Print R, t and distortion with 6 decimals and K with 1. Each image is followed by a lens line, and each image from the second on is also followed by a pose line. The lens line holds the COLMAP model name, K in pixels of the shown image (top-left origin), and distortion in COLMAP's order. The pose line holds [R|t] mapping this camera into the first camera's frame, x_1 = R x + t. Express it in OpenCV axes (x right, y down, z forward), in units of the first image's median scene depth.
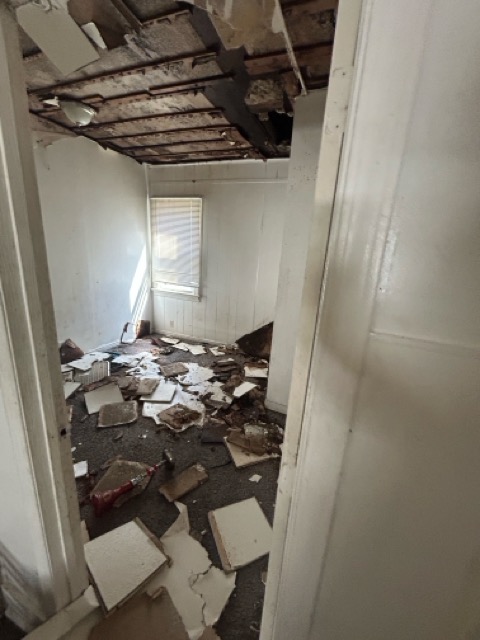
lens RADIAL K [[261.2, 0, 241.5], [0, 261.2, 317.6], [0, 0, 1]] dist [0.000068, 0.000395]
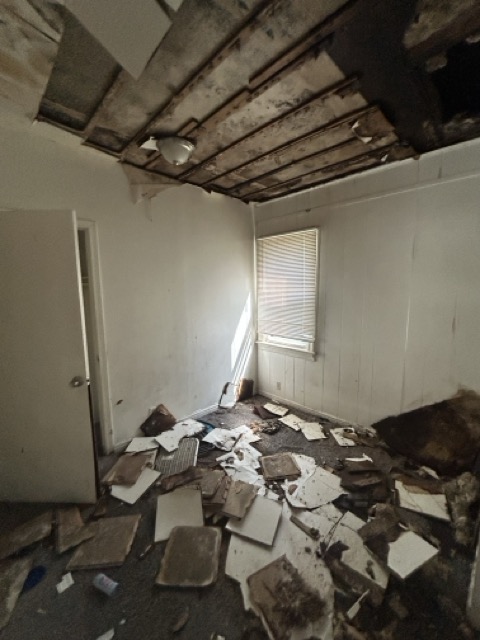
lens RADIAL K [[261.2, 0, 240.5], [0, 261.2, 319.6], [0, 0, 1]] dist [0.000068, 0.000395]
pose [[0.914567, -0.023134, -0.403773, -0.069248], [-0.037021, 0.989382, -0.140542, -0.088768], [0.402737, 0.143483, 0.904000, 0.300176]]
